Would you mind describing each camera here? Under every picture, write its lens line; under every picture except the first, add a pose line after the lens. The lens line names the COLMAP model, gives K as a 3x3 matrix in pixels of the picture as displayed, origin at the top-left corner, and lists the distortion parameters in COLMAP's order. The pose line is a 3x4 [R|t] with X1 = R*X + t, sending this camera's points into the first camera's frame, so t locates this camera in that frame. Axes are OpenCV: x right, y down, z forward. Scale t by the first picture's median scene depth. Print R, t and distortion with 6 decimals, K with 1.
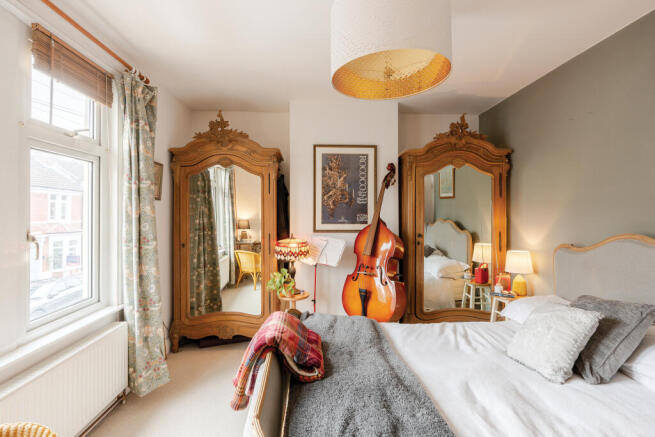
lens RADIAL K [[303.8, 0, 337.9], [0, 303.8, 207.9], [0, 0, 1]] dist [-0.007859, 0.003109]
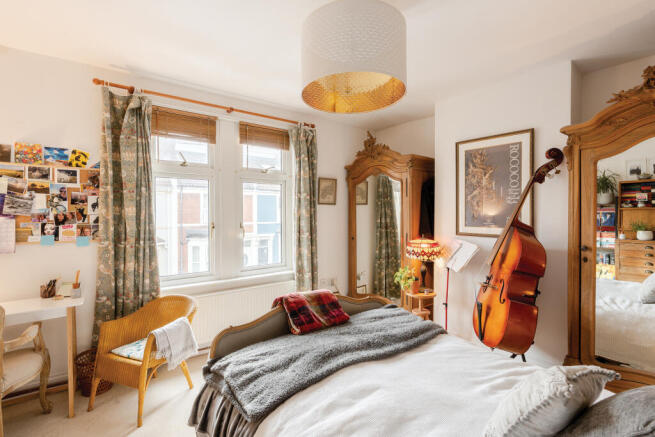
lens RADIAL K [[303.8, 0, 332.4], [0, 303.8, 216.3], [0, 0, 1]] dist [-0.007859, 0.003109]
pose [[0.596633, 0.012160, -0.802422, 0.472754], [0.010664, 0.999677, 0.023079, -0.004222], [0.802443, -0.022326, 0.596311, 0.125268]]
